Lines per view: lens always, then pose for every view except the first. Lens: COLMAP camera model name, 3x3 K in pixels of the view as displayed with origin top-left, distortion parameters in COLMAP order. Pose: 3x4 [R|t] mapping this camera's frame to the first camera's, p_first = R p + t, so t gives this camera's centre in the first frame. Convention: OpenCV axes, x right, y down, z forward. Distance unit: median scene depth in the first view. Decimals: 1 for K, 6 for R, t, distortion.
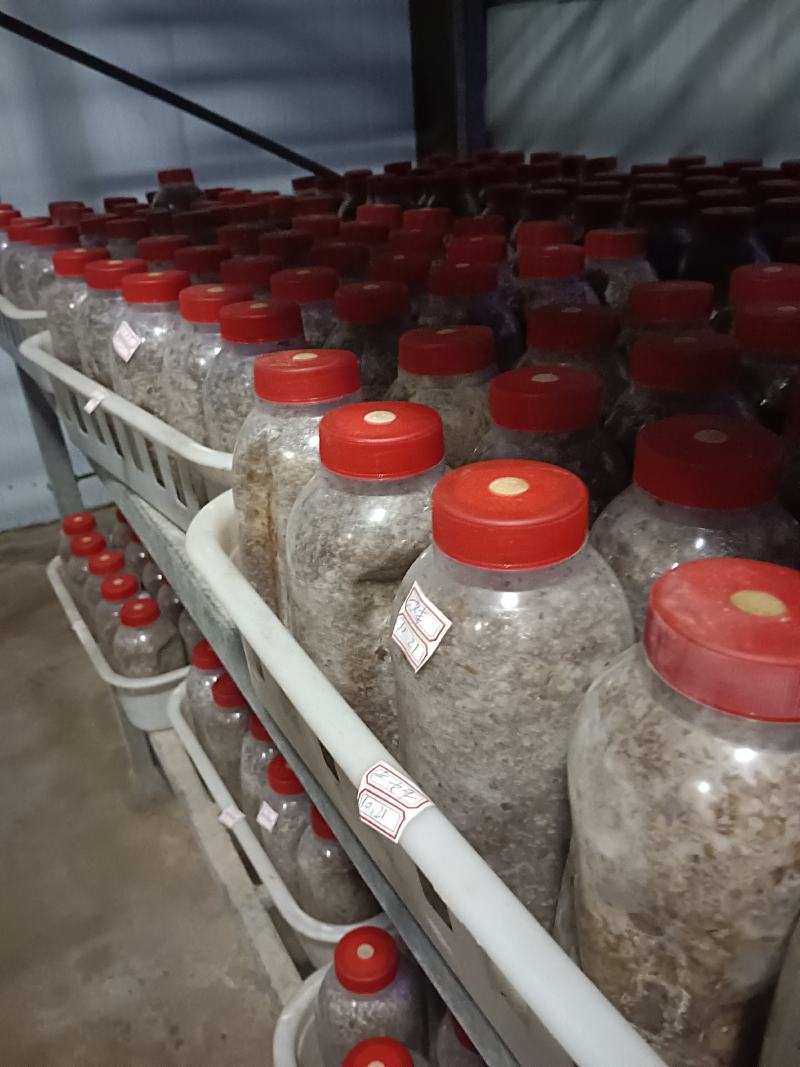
lens RADIAL K [[853.8, 0, 400.0], [0, 853.8, 533.5], [0, 0, 1]] dist [0.150554, -0.258977]
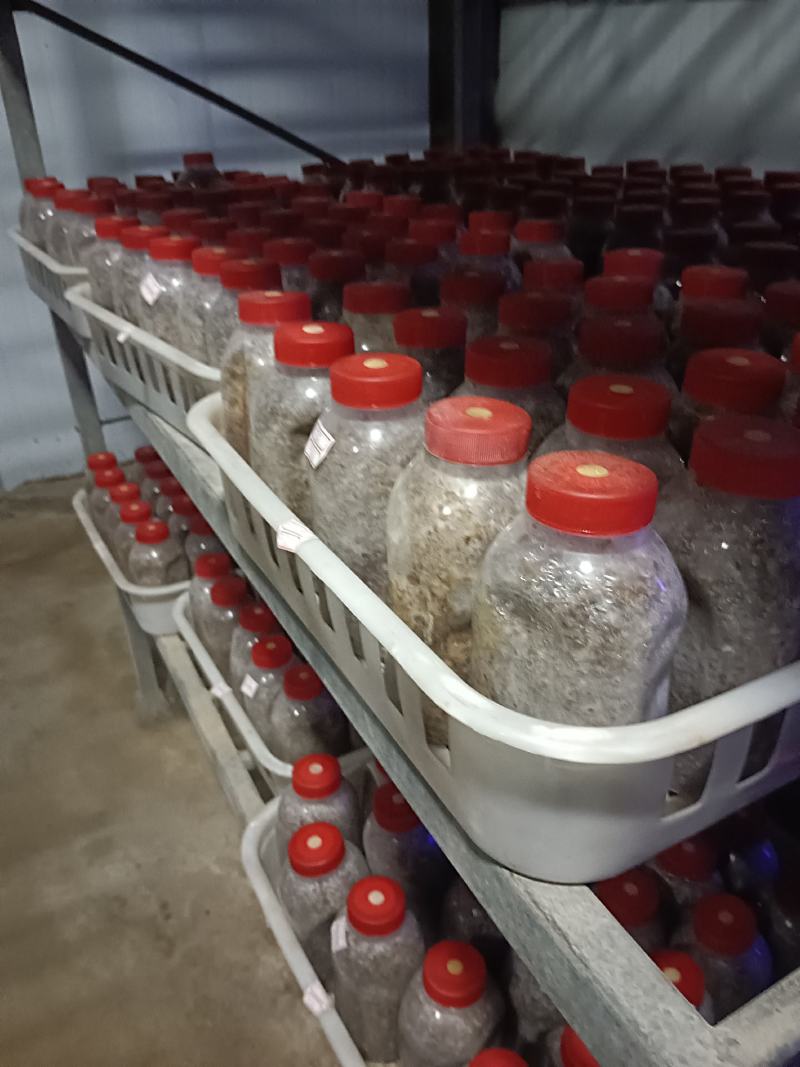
lens RADIAL K [[857.2, 0, 400.0], [0, 857.2, 533.5], [0, 0, 1]] dist [0.154096, -0.263044]
pose [[0.998819, 0.046170, -0.015100, 0.079278], [-0.045982, 0.998863, 0.012602, 0.093594], [0.015665, -0.011892, 0.999807, -0.256965]]
